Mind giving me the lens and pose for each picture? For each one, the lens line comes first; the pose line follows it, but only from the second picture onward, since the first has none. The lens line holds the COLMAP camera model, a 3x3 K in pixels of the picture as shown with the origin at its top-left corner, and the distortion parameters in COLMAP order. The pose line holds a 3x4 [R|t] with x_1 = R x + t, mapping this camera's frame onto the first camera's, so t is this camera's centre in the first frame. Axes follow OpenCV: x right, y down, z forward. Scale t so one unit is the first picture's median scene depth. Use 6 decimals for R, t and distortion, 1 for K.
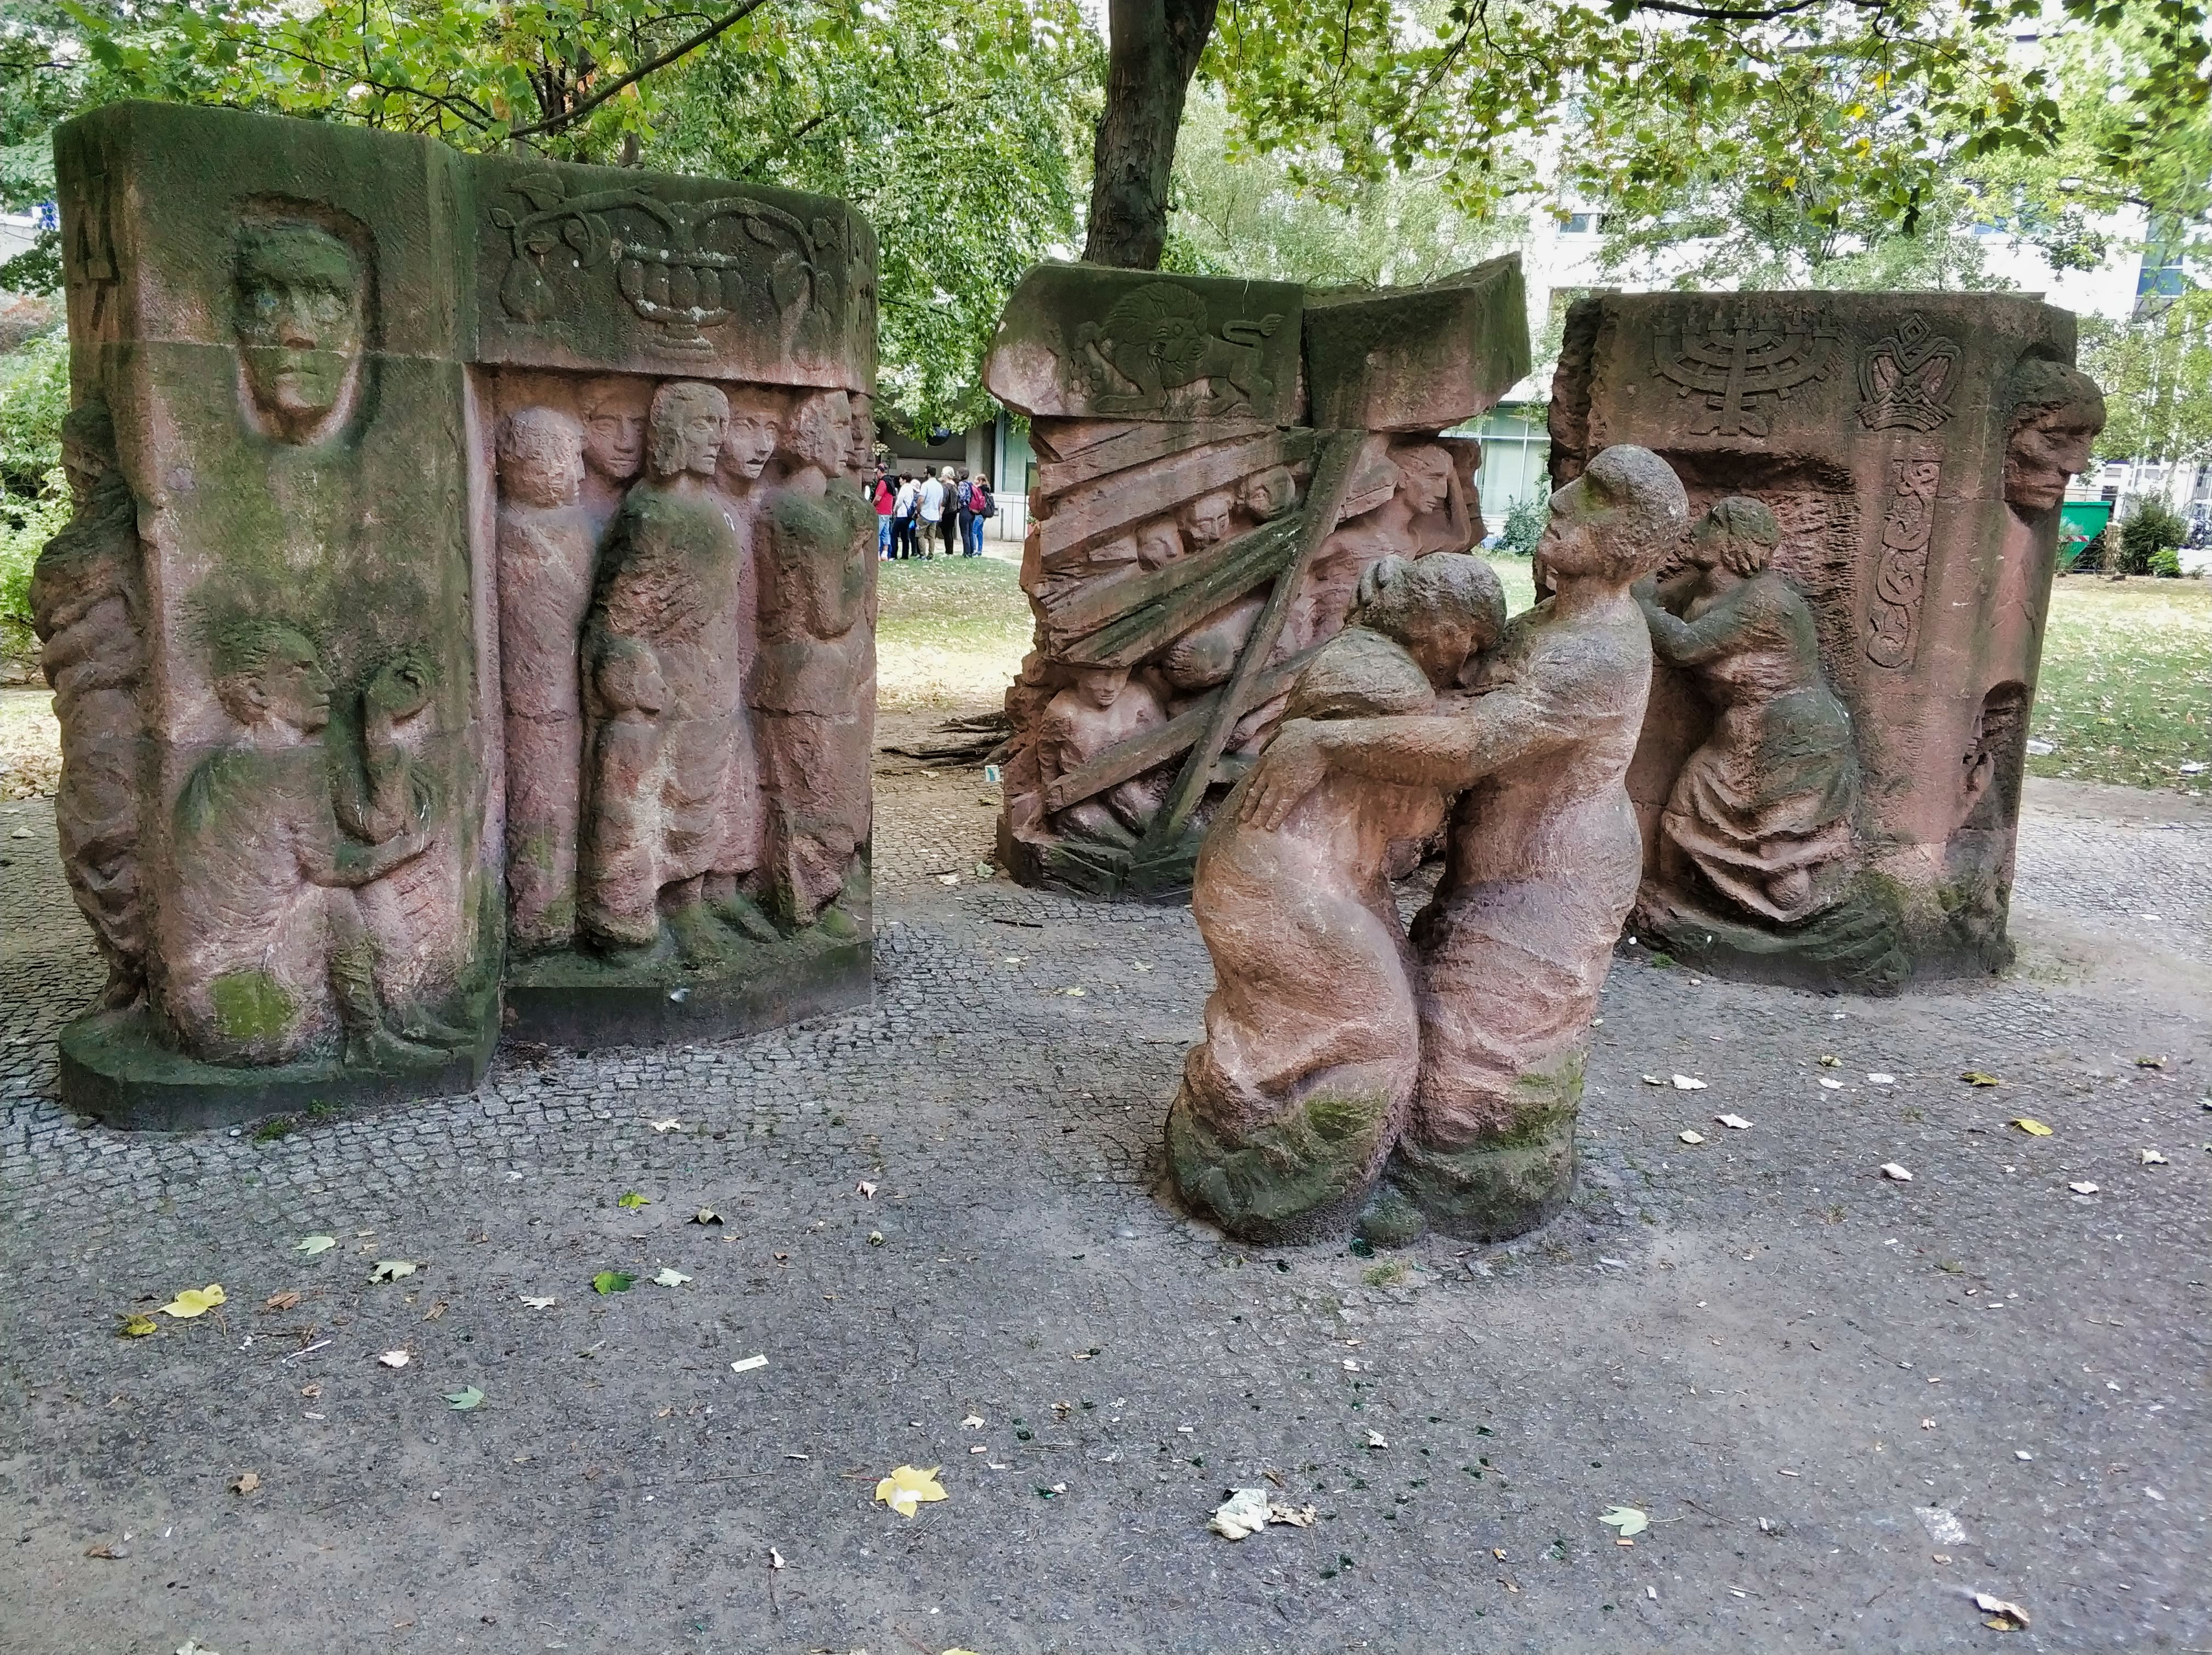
lens RADIAL K [[1721.1, 0, 1026.6], [0, 1721.1, 835.8], [0, 0, 1]] dist [0.004015, 0.002924]
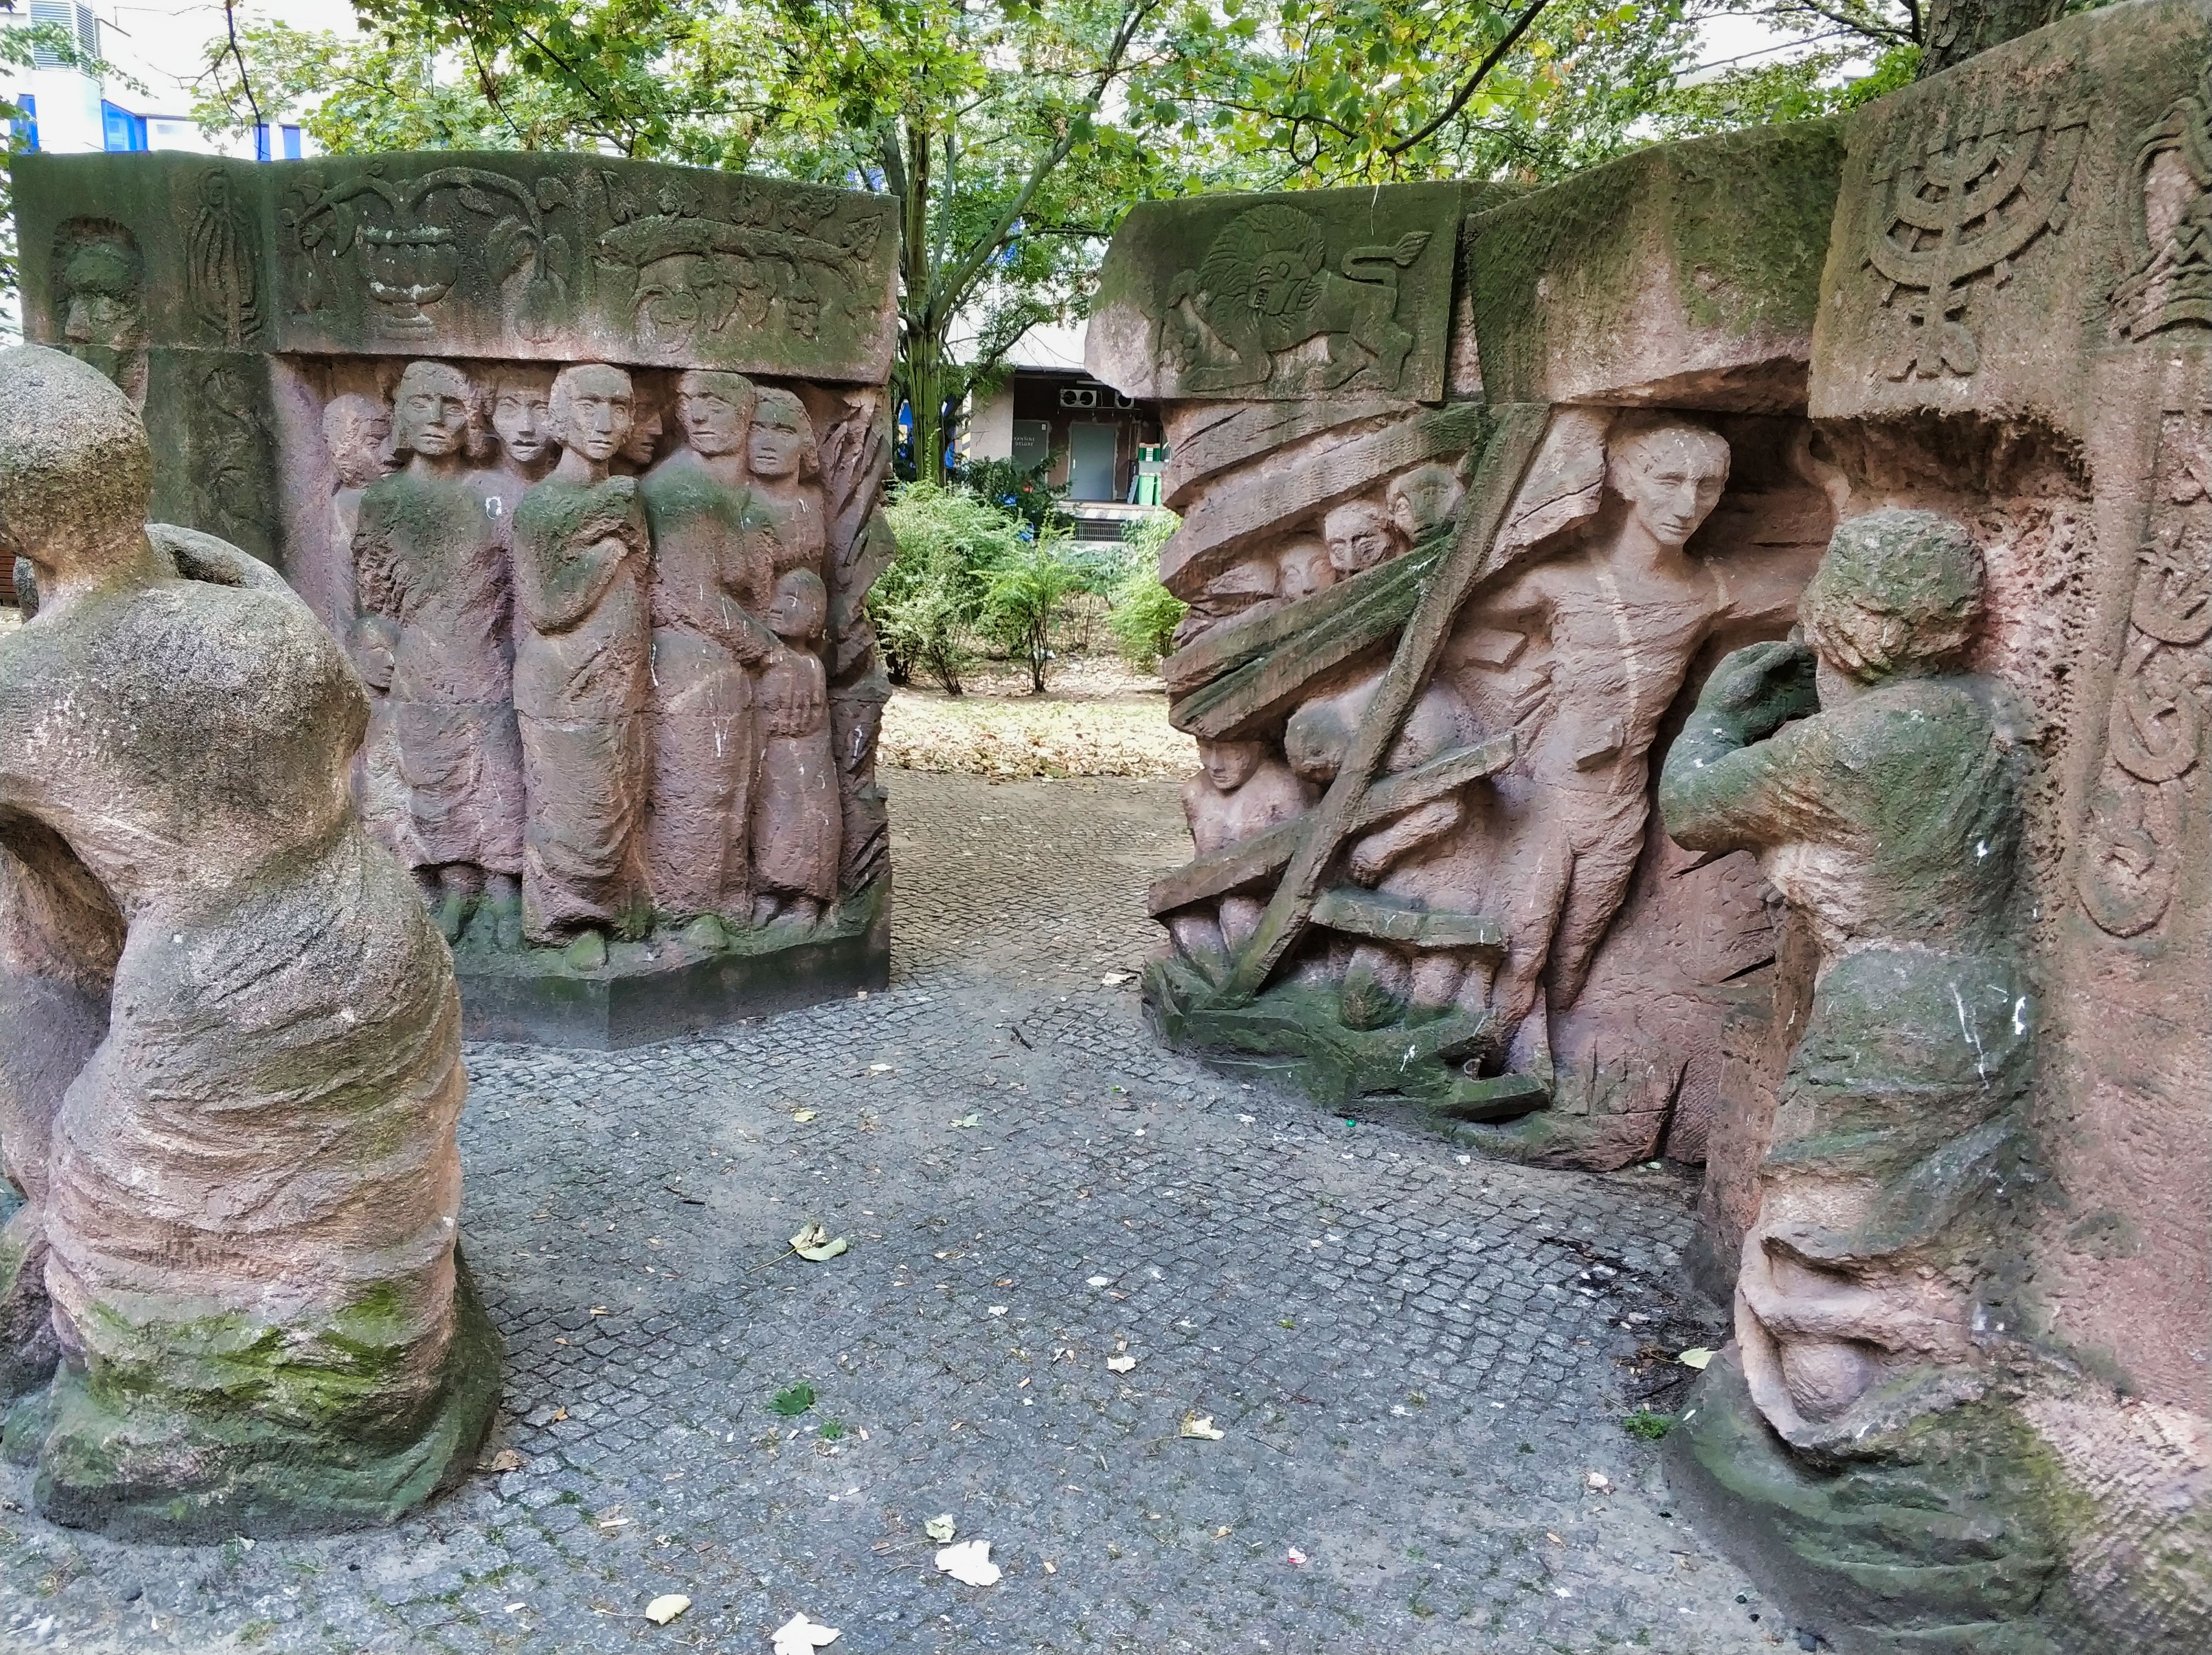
lens RADIAL K [[1721.1, 0, 1068.1], [0, 1721.1, 833.1], [0, 0, 1]] dist [0.004015, 0.002924]
pose [[0.590189, 0.159513, -0.791348, 0.627774], [-0.190212, 0.980161, 0.055712, -0.090816], [0.784535, 0.117643, 0.608822, 0.530728]]
